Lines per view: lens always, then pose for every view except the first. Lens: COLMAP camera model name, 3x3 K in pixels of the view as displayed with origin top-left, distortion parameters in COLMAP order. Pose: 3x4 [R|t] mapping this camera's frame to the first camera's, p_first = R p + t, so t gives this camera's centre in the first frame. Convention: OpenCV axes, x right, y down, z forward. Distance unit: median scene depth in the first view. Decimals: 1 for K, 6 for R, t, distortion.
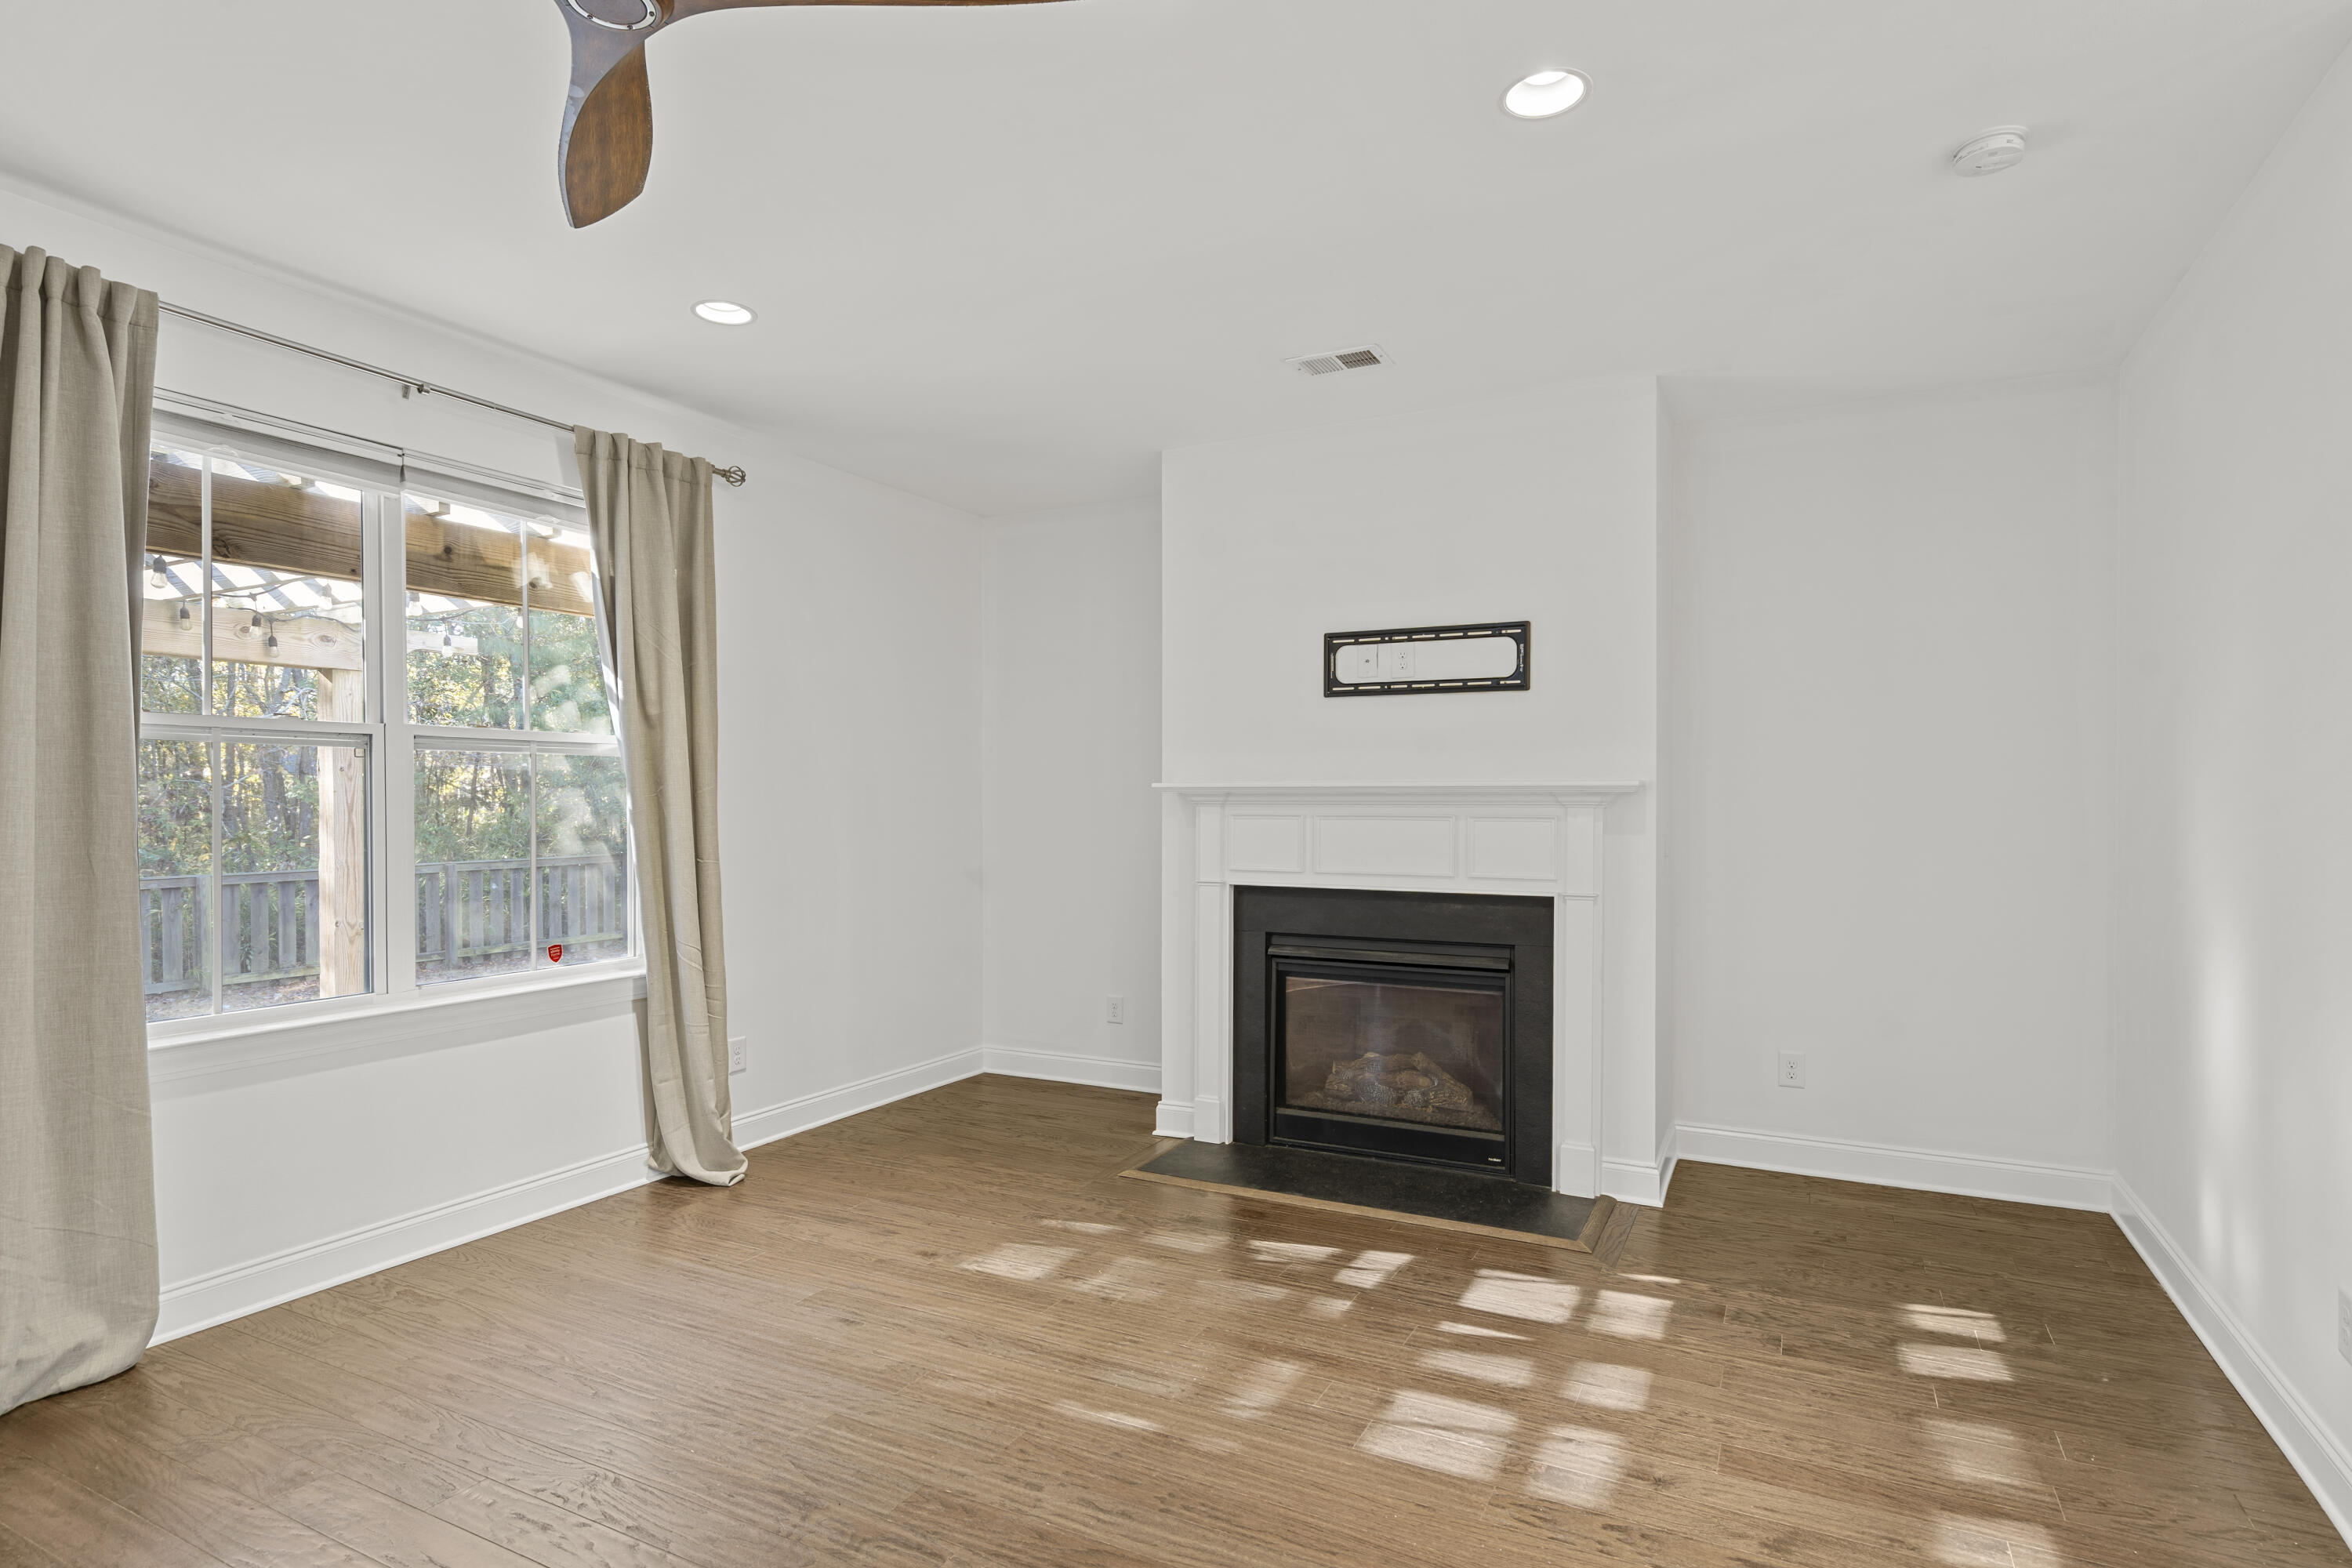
lens RADIAL K [[1232.0, 0, 1176.0], [0, 1232.0, 784.0], [0, 0, 1]] dist [-0.001124, -0.000106]
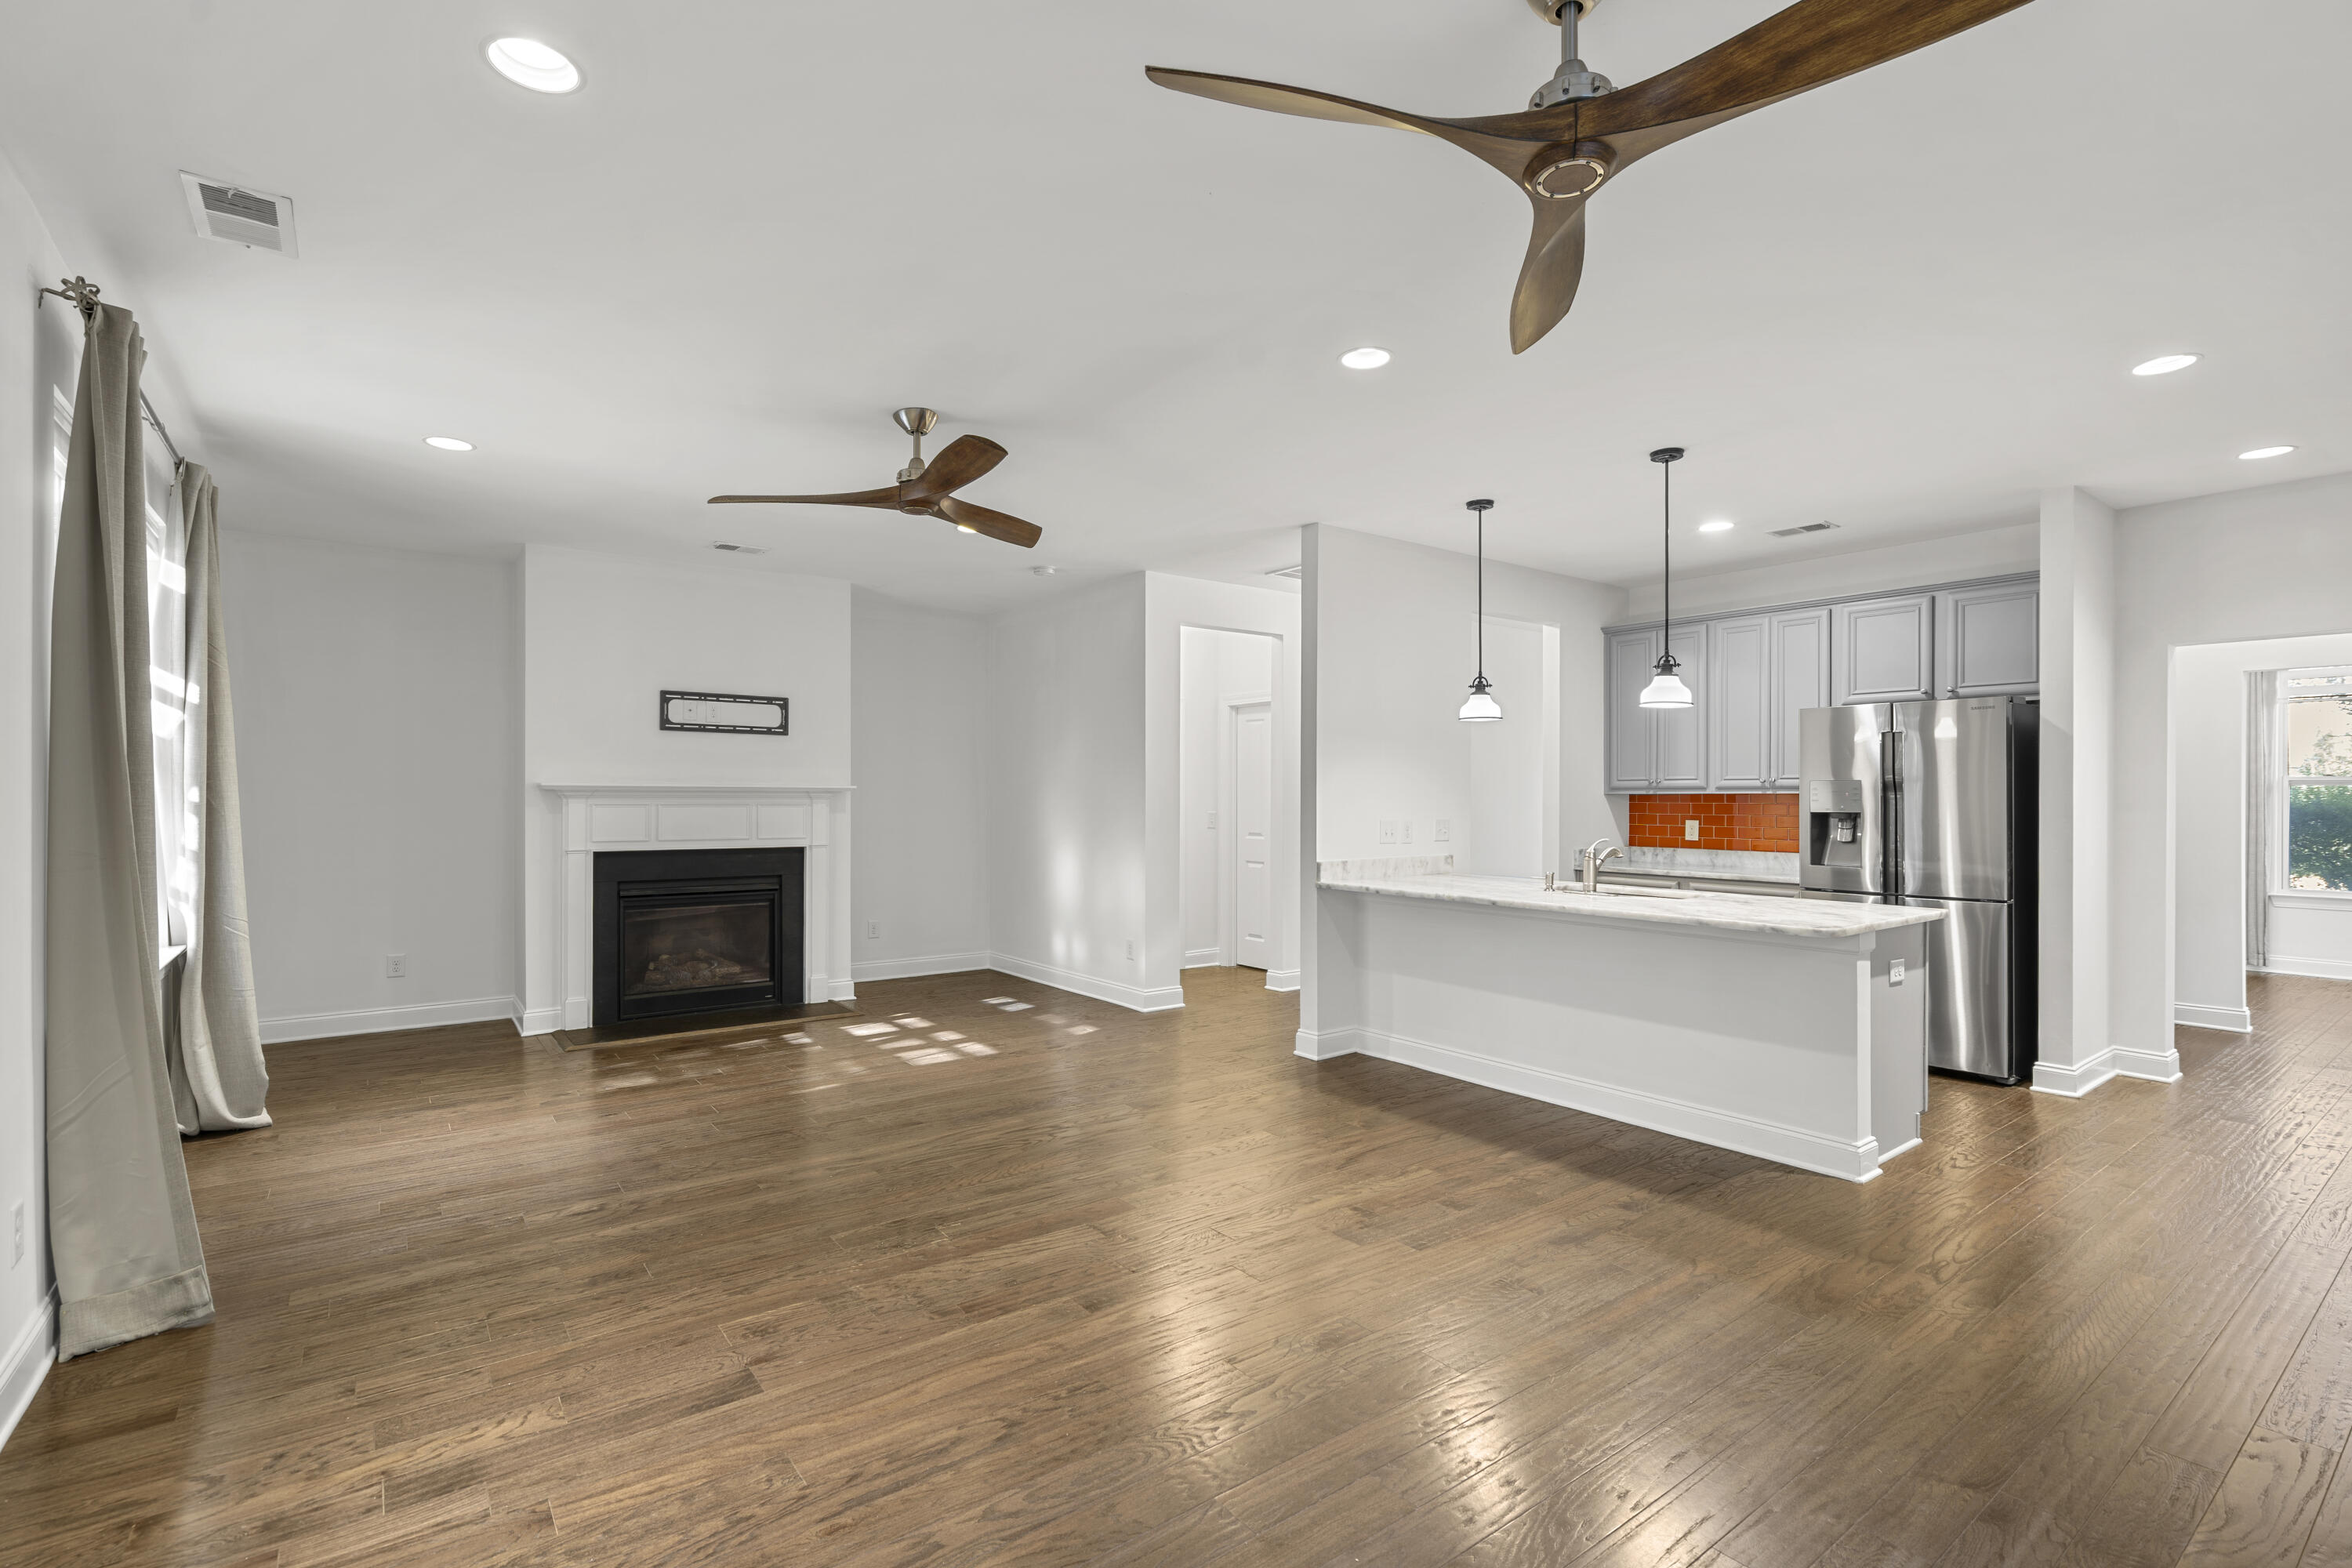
lens RADIAL K [[1067.2, 0, 1176.0], [0, 1067.2, 784.0], [0, 0, 1]] dist [0.000529, 0.000251]
pose [[0.434531, 0.011761, 0.900580, -0.869581], [-0.014844, 0.999872, -0.005895, -0.003372], [-0.900535, -0.010806, 0.434650, -0.205004]]
